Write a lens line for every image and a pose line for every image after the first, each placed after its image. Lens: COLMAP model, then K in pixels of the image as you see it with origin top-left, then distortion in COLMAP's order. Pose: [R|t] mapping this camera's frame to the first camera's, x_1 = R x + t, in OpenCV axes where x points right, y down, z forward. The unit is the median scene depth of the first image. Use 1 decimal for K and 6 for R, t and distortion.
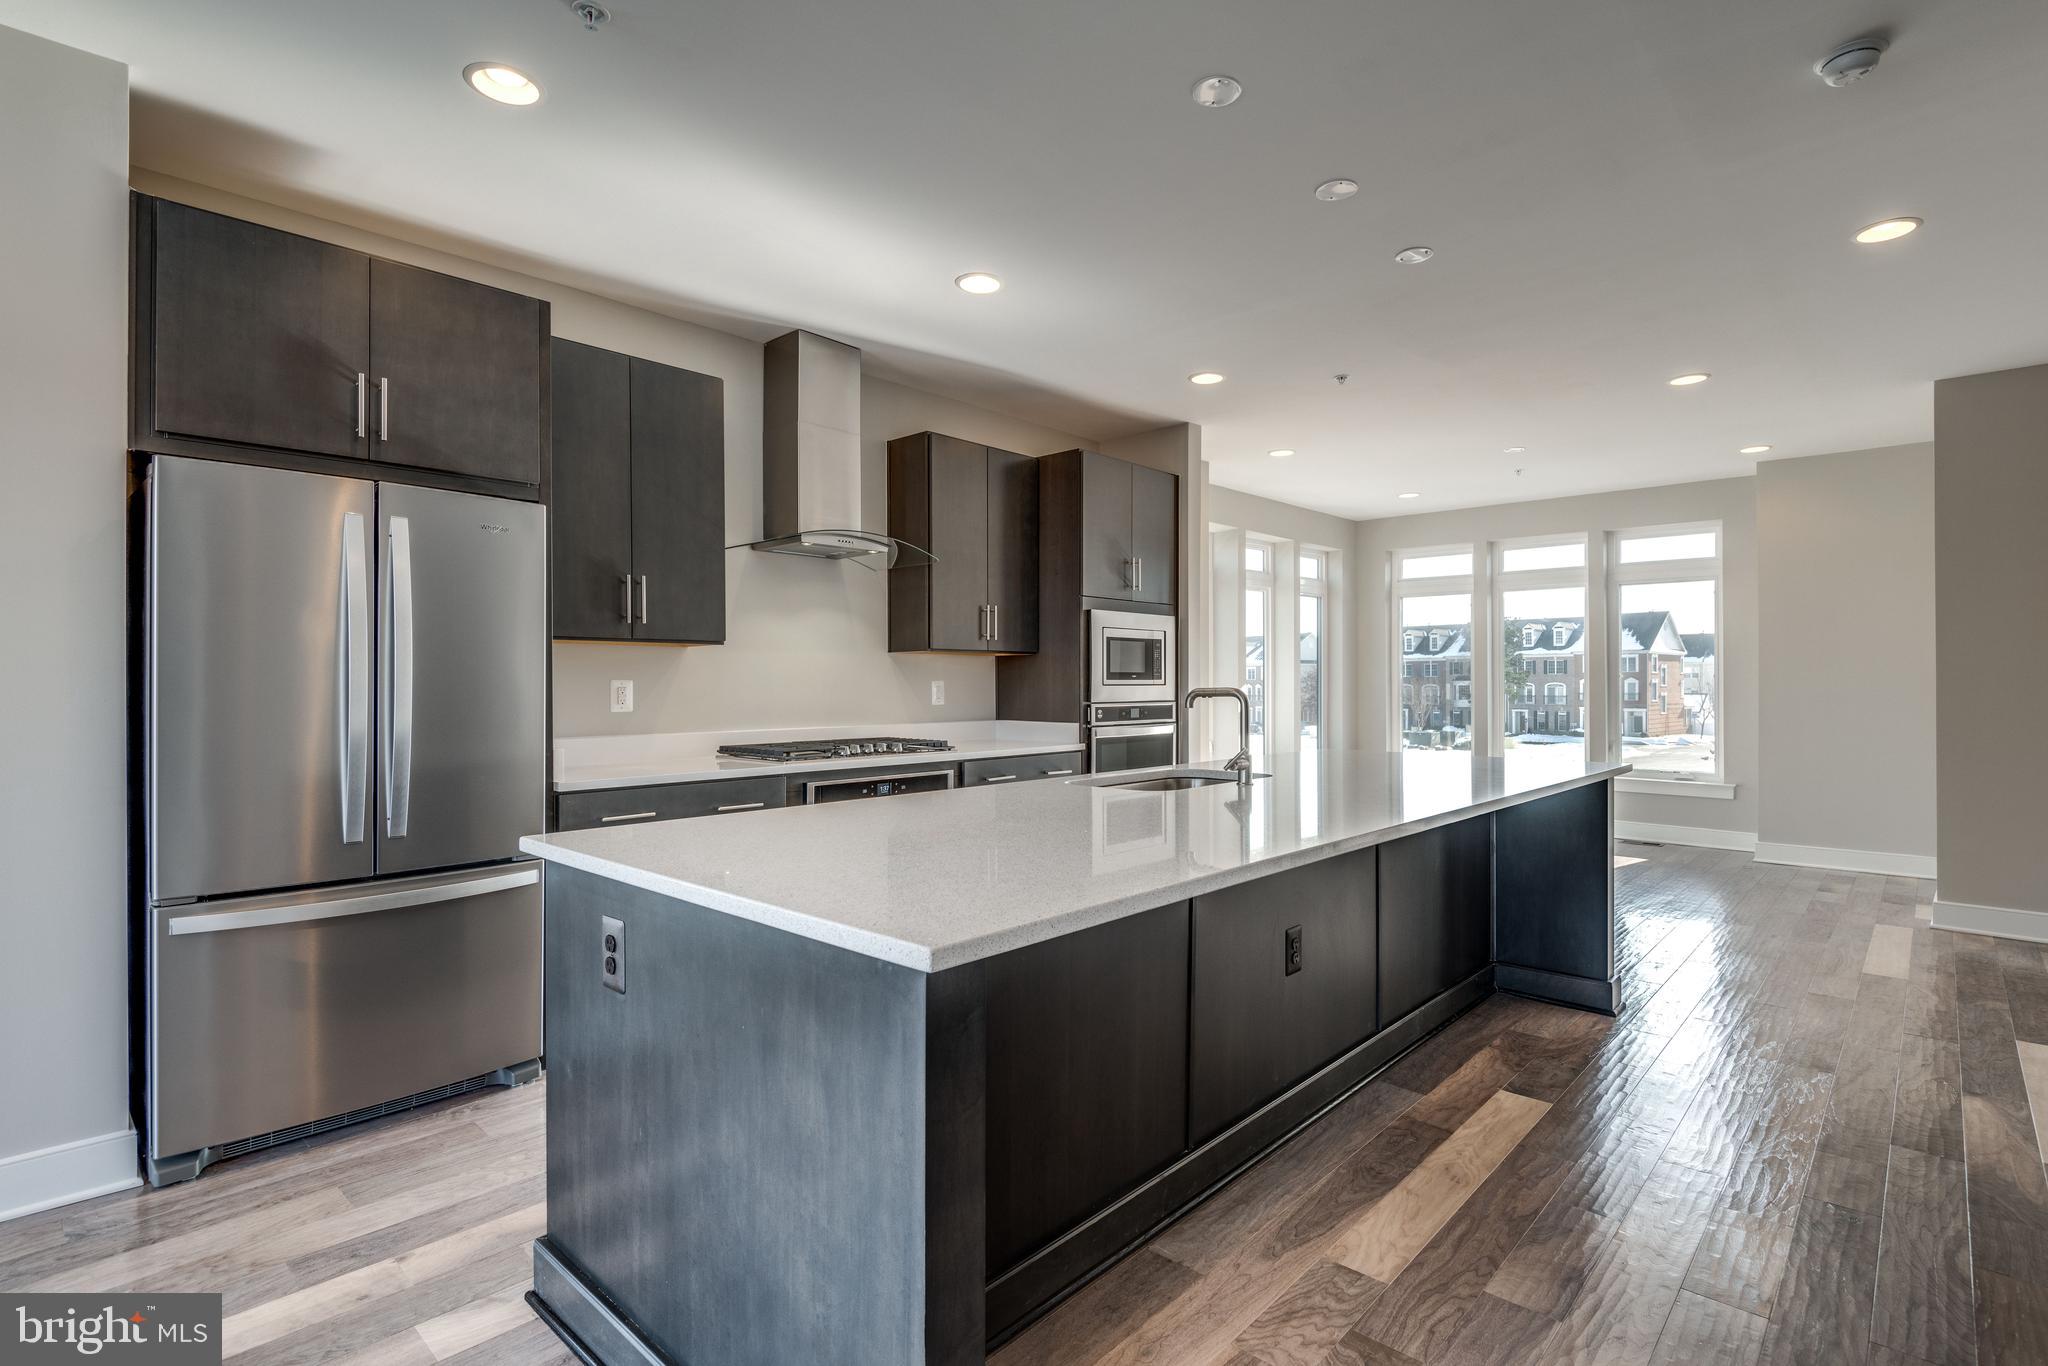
lens RADIAL K [[977.0, 0, 1024.8], [0, 977.0, 683.4], [0, 0, 1]] dist [-0.000856, -0.002105]
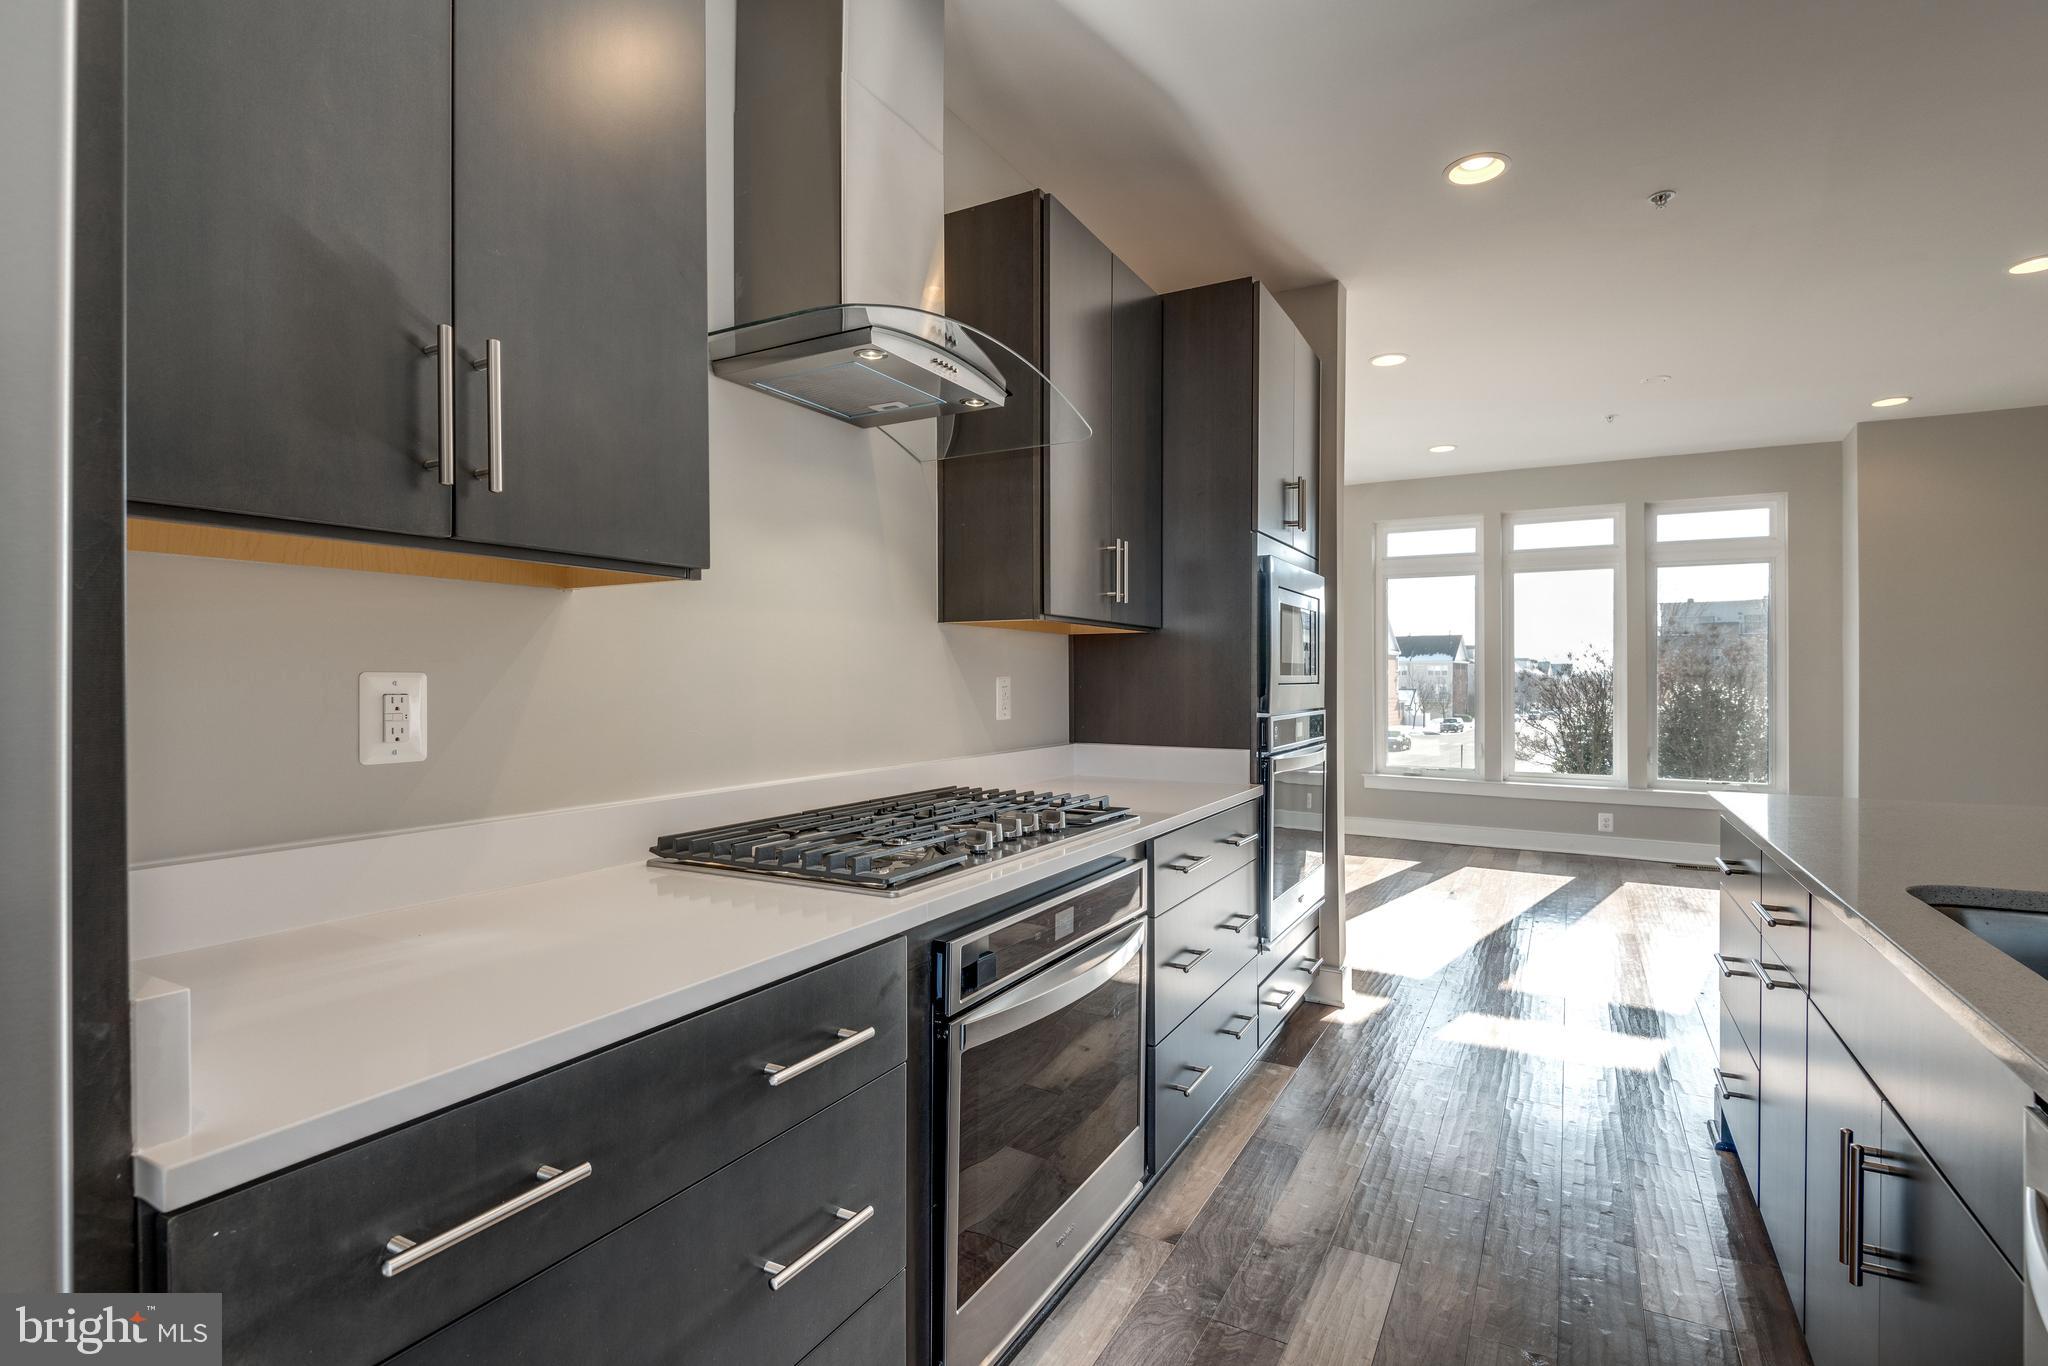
lens RADIAL K [[977.0, 0, 1026.7], [0, 977.0, 684.6], [0, 0, 1]] dist [-0.000856, -0.002105]
pose [[0.969635, -0.000037, 0.244559, -0.217253], [-0.001304, 0.999985, 0.005321, -0.001321], [-0.244555, -0.005478, 0.969620, 0.470433]]
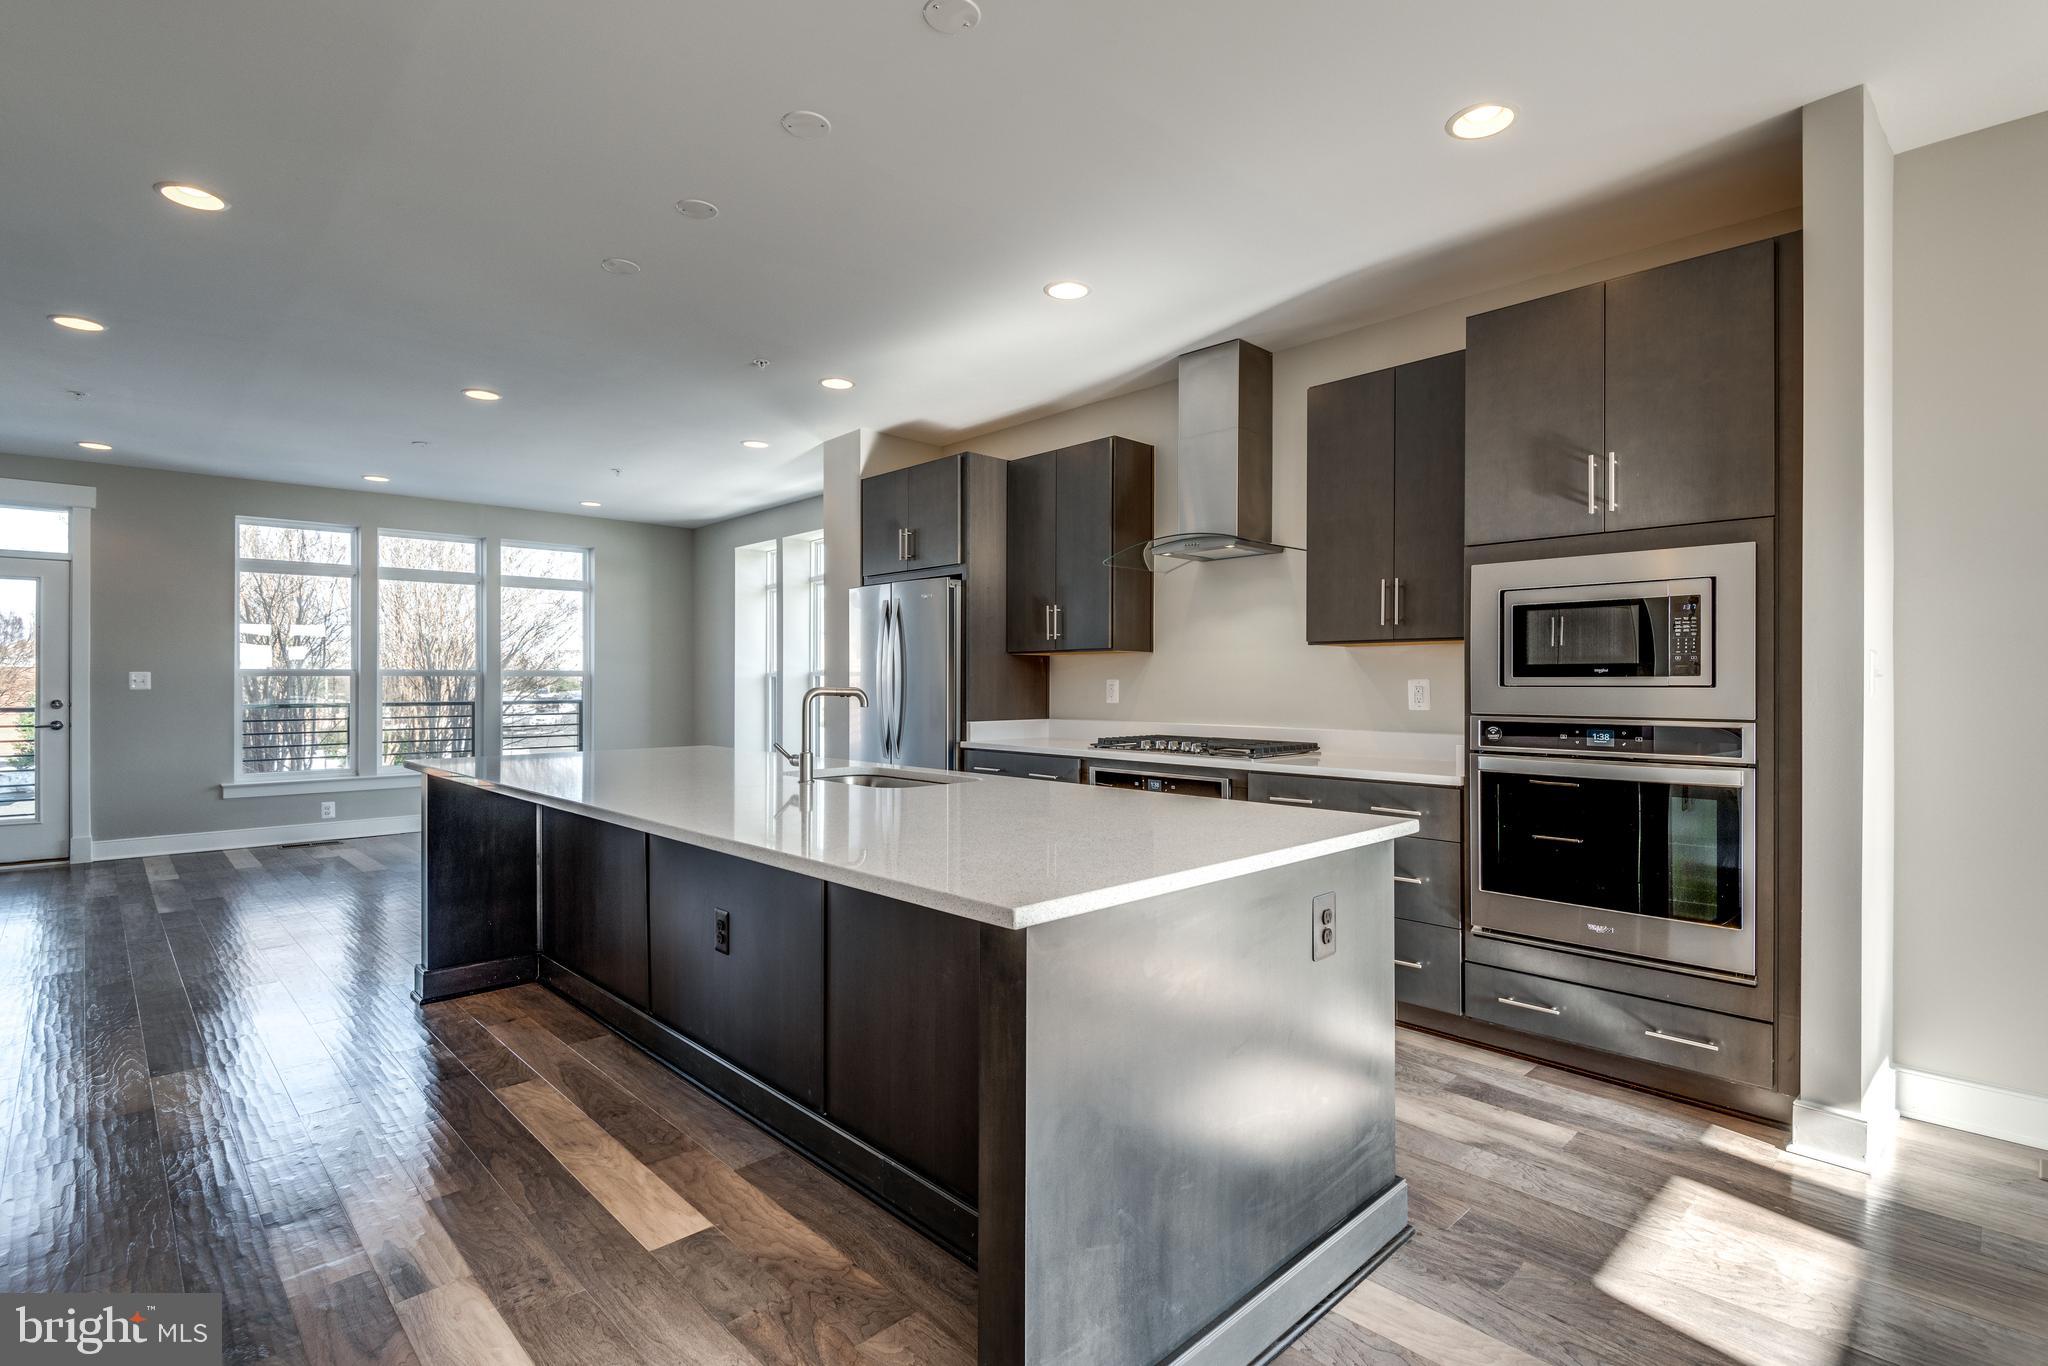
lens RADIAL K [[977.0, 0, 1036.2], [0, 977.0, 677.0], [0, 0, 1]] dist [-0.000856, -0.002105]
pose [[-0.049015, -0.004508, -0.998788, 0.718661], [-0.001919, 0.999988, -0.004419, -0.000102], [0.998796, 0.001700, -0.049023, 0.753997]]
